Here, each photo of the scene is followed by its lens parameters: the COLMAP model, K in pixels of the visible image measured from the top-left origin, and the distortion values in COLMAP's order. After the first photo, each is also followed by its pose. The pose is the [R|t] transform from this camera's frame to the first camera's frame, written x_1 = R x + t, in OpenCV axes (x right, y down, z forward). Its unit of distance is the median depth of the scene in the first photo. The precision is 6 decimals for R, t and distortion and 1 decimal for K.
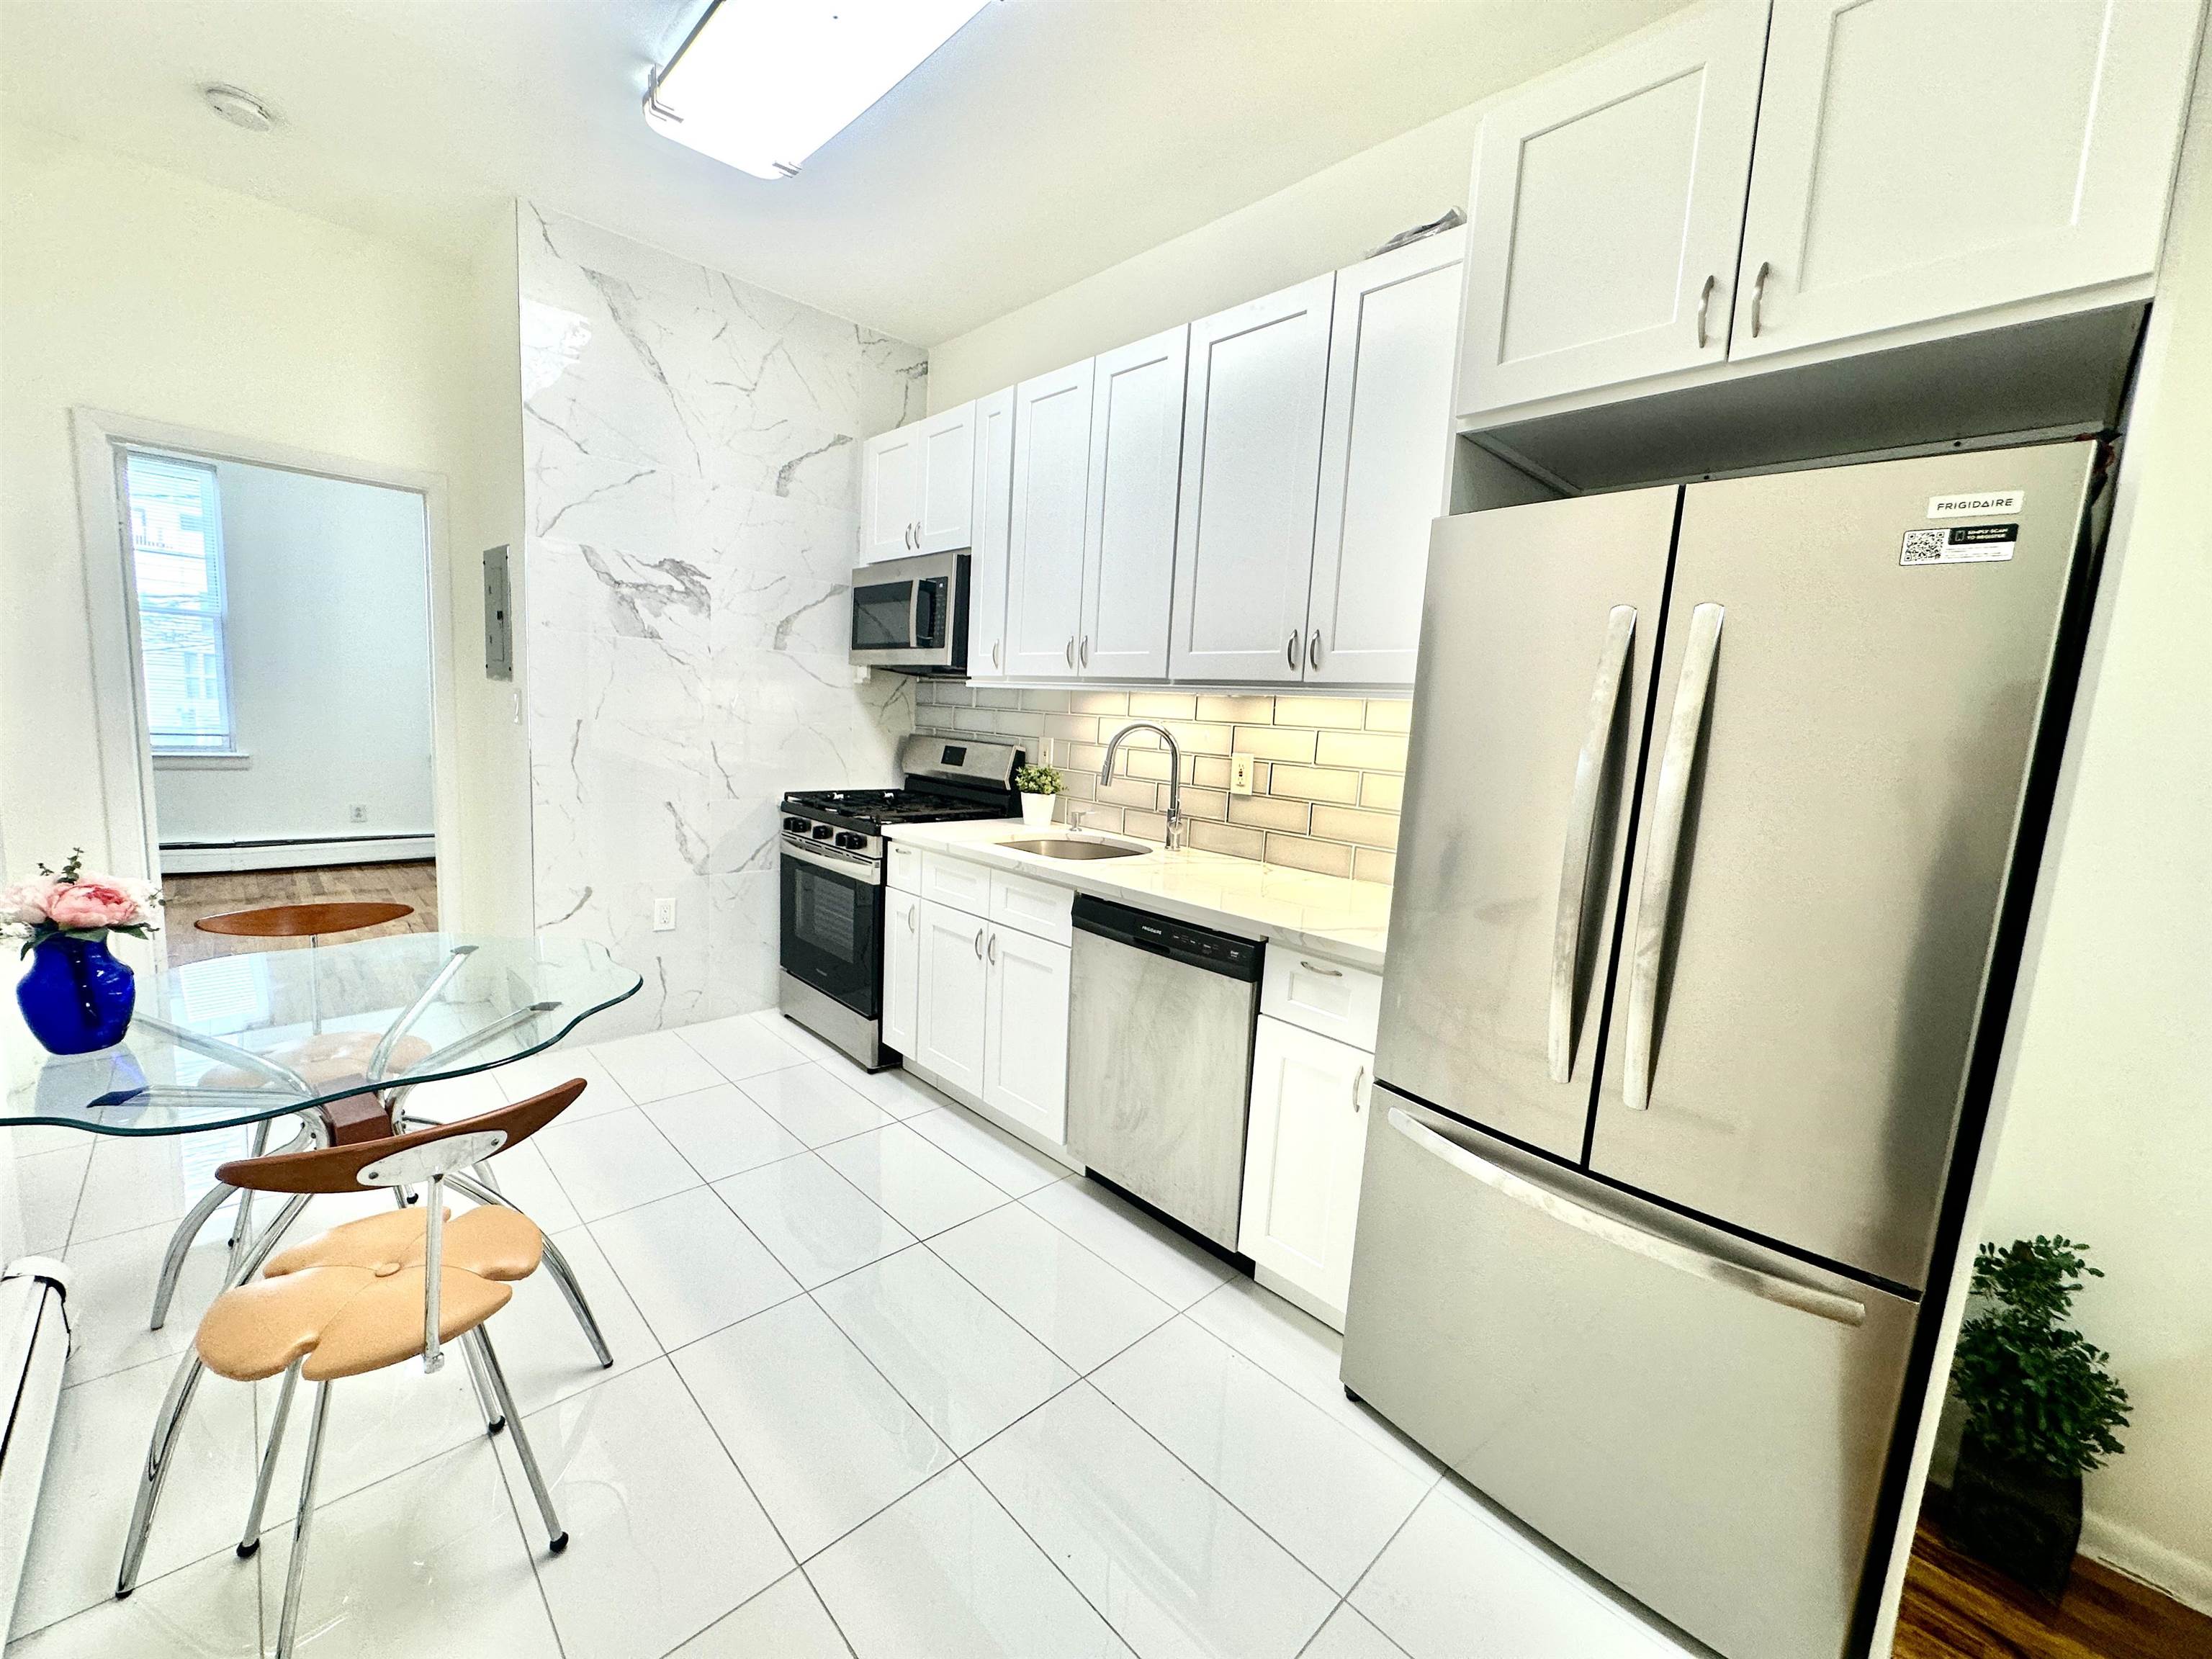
lens RADIAL K [[880.5, 0, 1109.7], [0, 880.5, 826.0], [0, 0, 1]] dist [-0.003912, 0.000073]
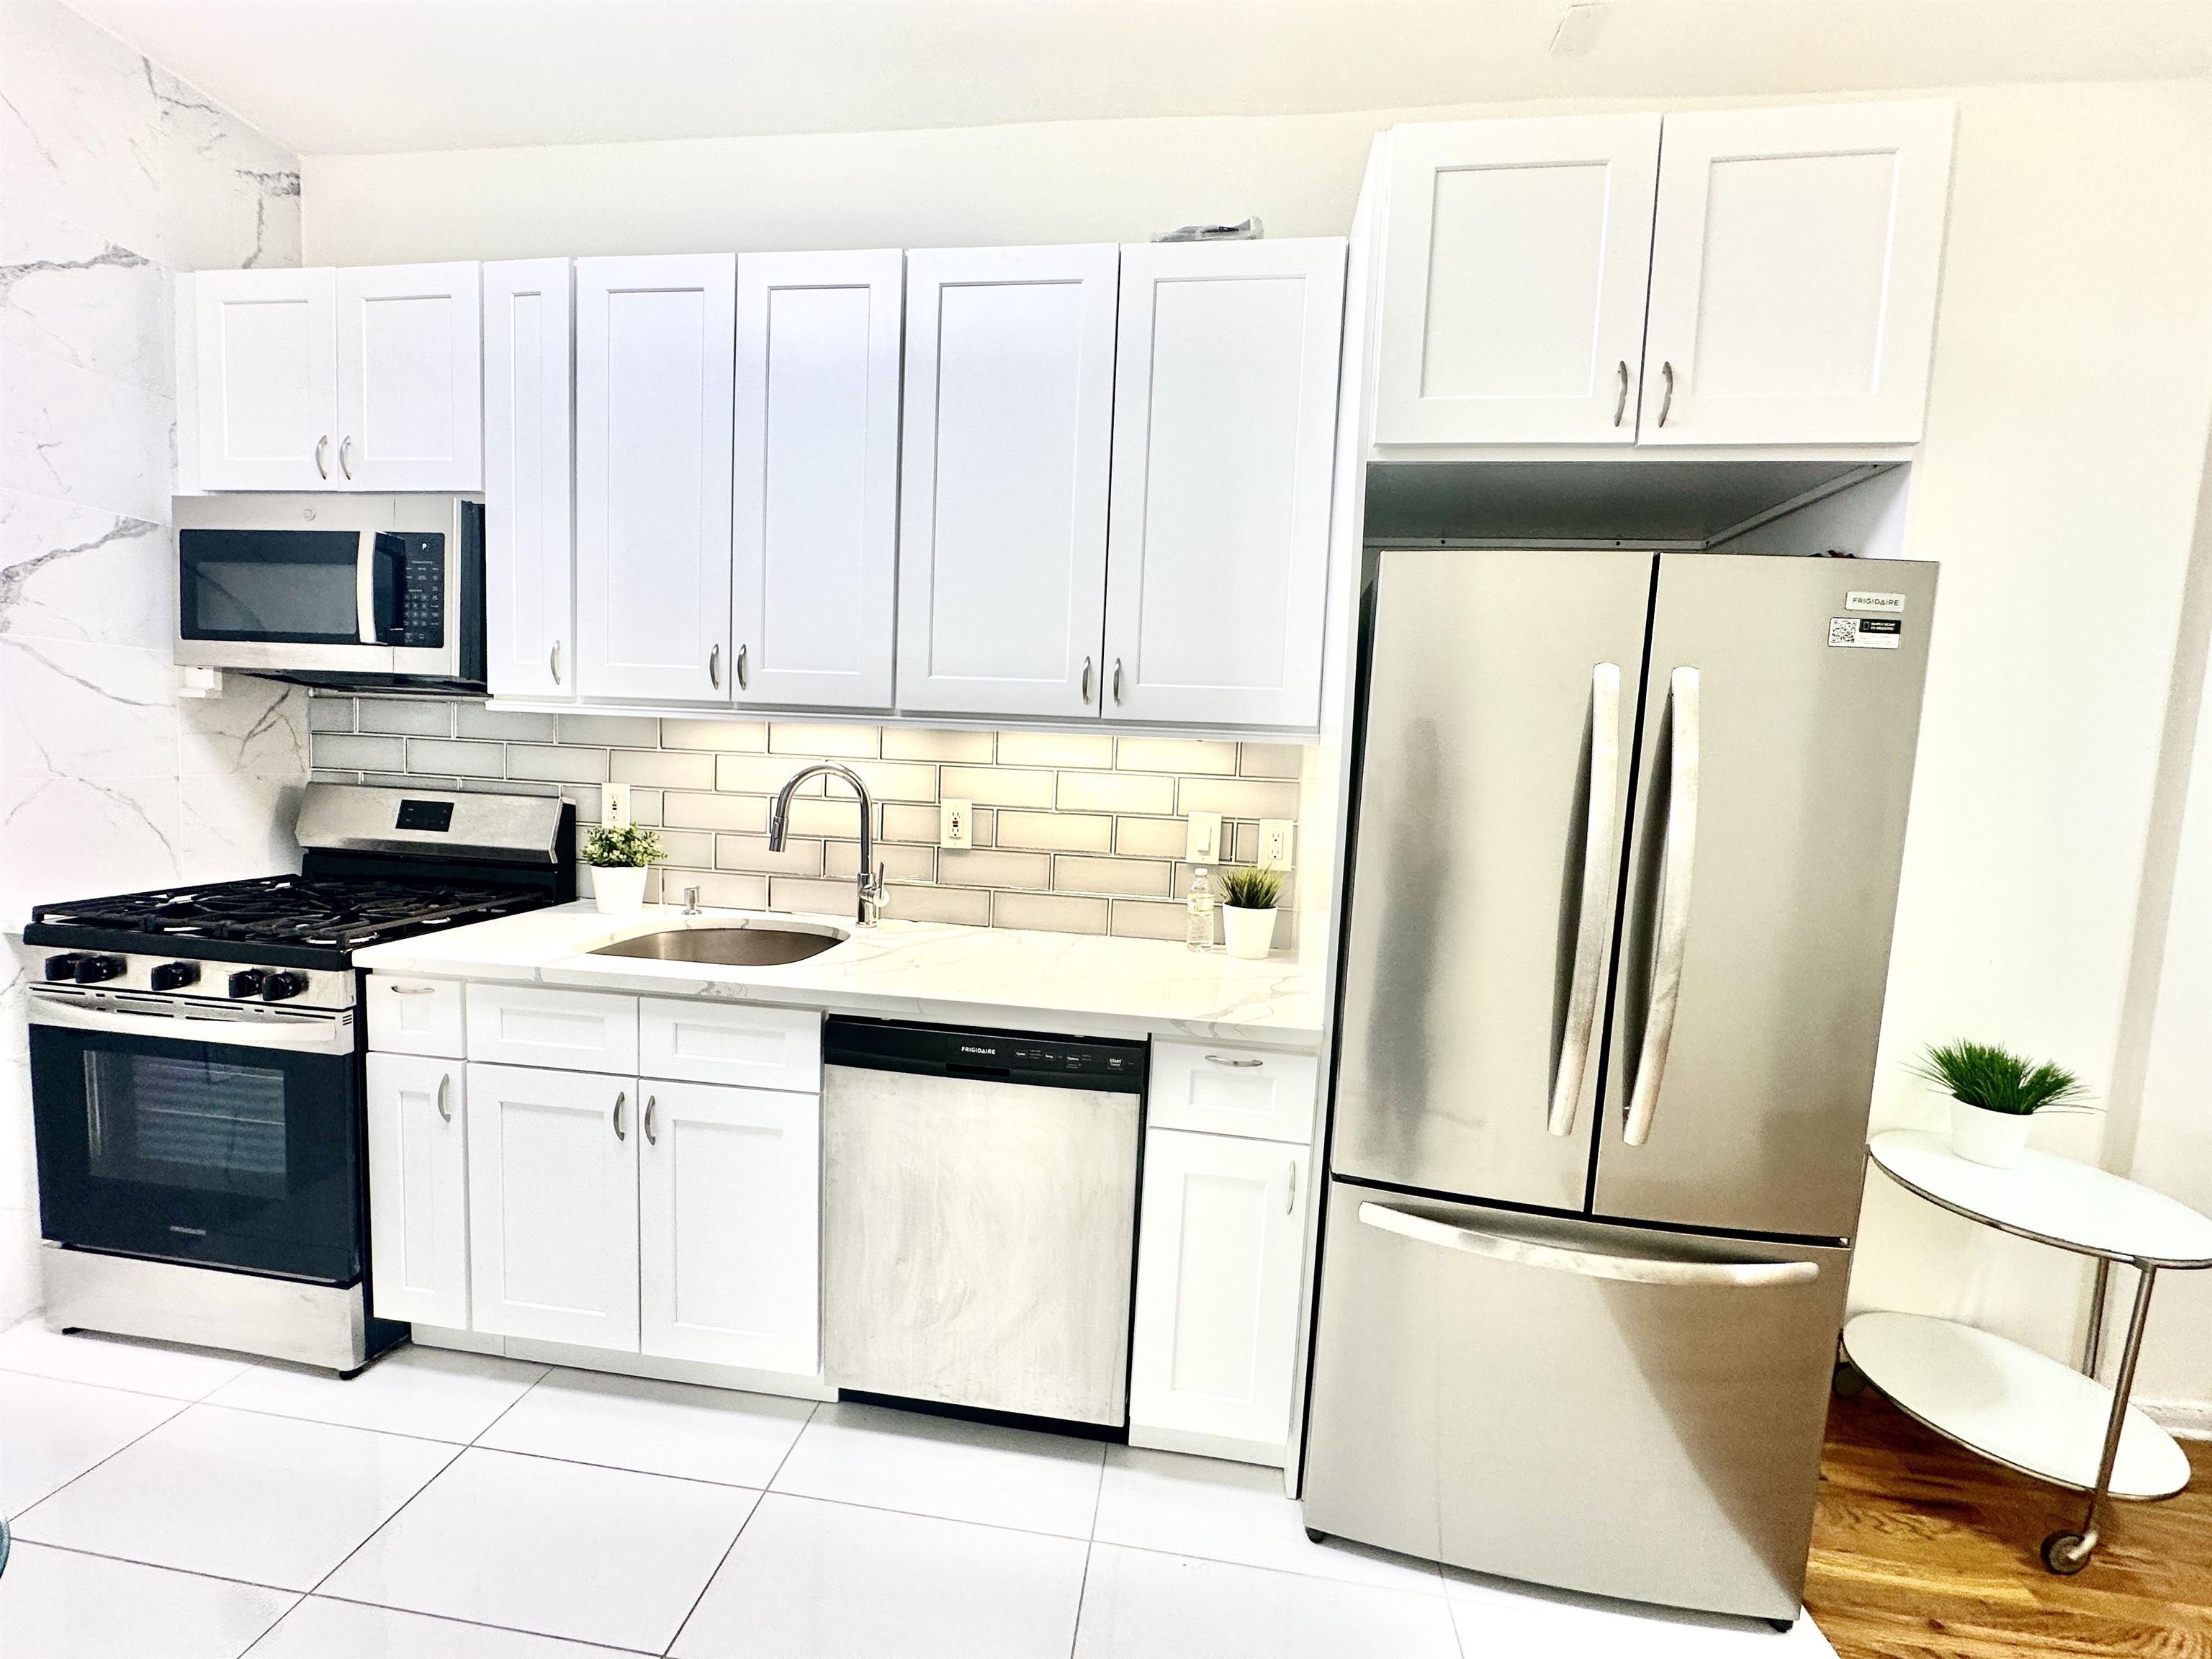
lens RADIAL K [[880.5, 0, 1104.0], [0, 880.5, 828.3], [0, 0, 1]] dist [-0.003912, 0.000073]
pose [[0.783672, -0.070242, 0.617191, -0.246205], [0.077255, 0.996893, 0.015361, -0.056598], [-0.616352, 0.035644, 0.786664, 0.265766]]
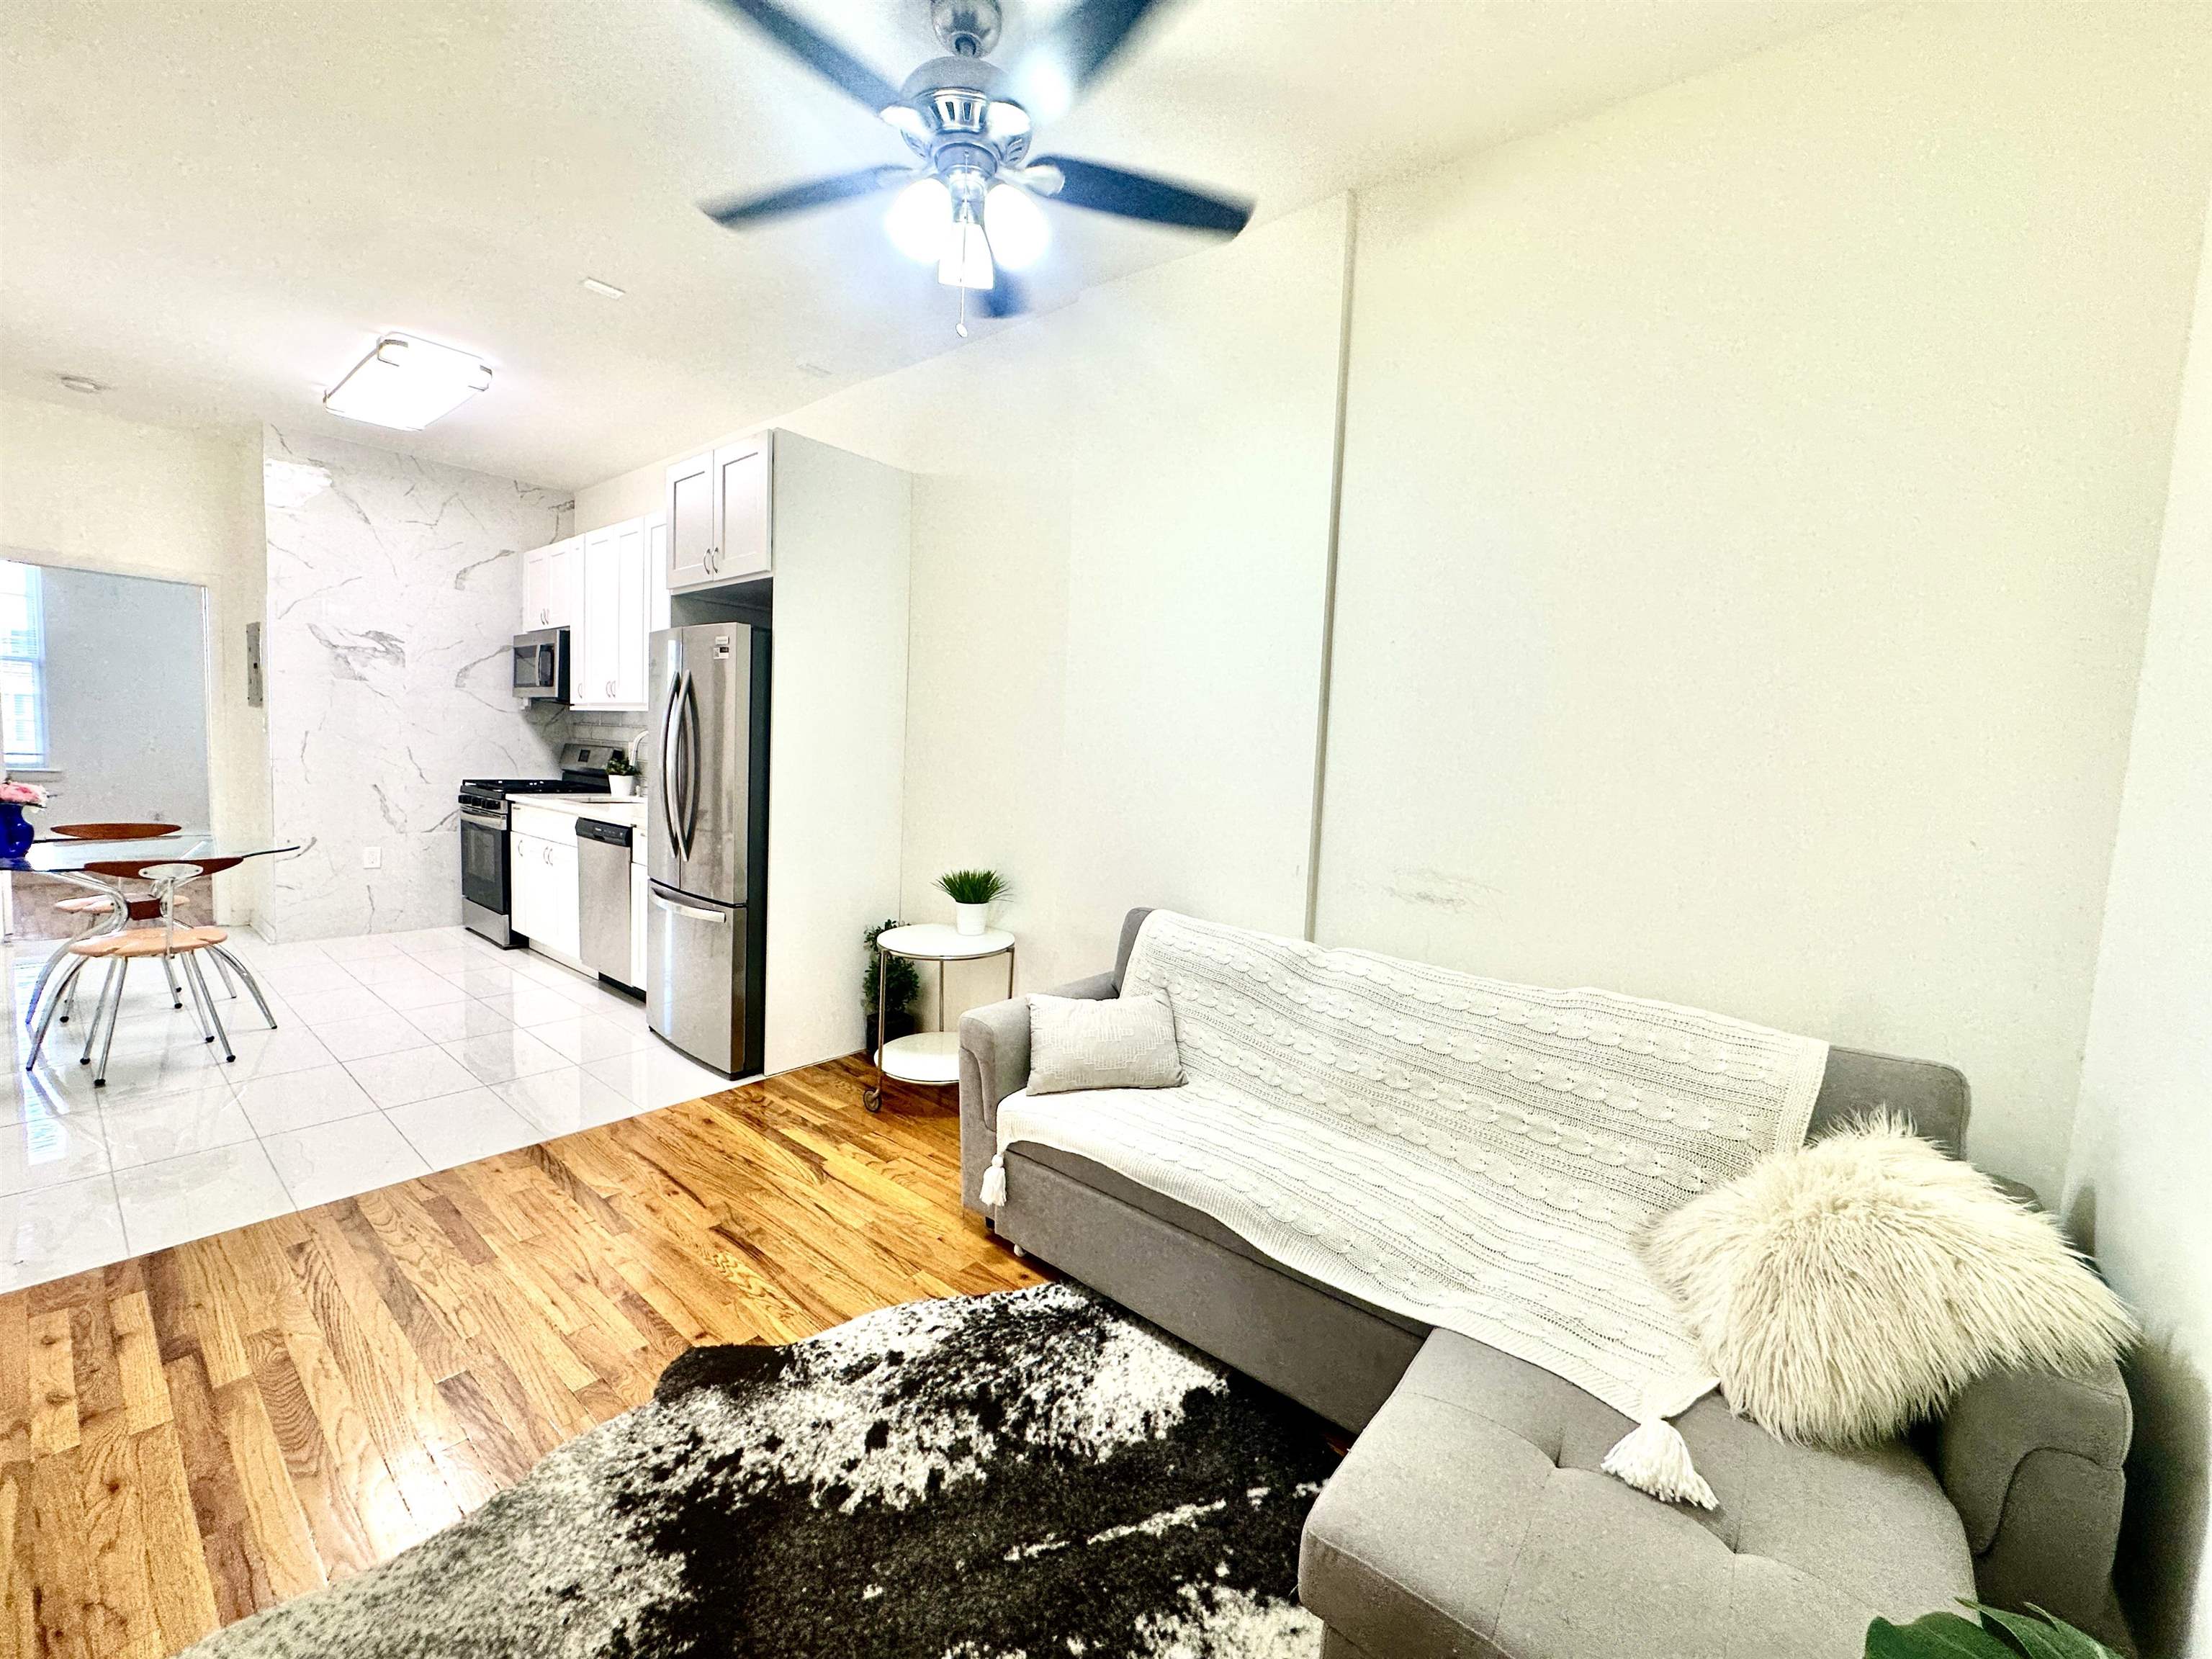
lens RADIAL K [[880.5, 0, 1113.5], [0, 880.5, 827.6], [0, 0, 1]] dist [-0.003912, 0.000073]
pose [[0.993049, -0.018606, 0.116224, 0.748073], [0.023321, 0.998954, -0.039342, 0.170360], [-0.115370, 0.041779, 0.992444, -0.839330]]
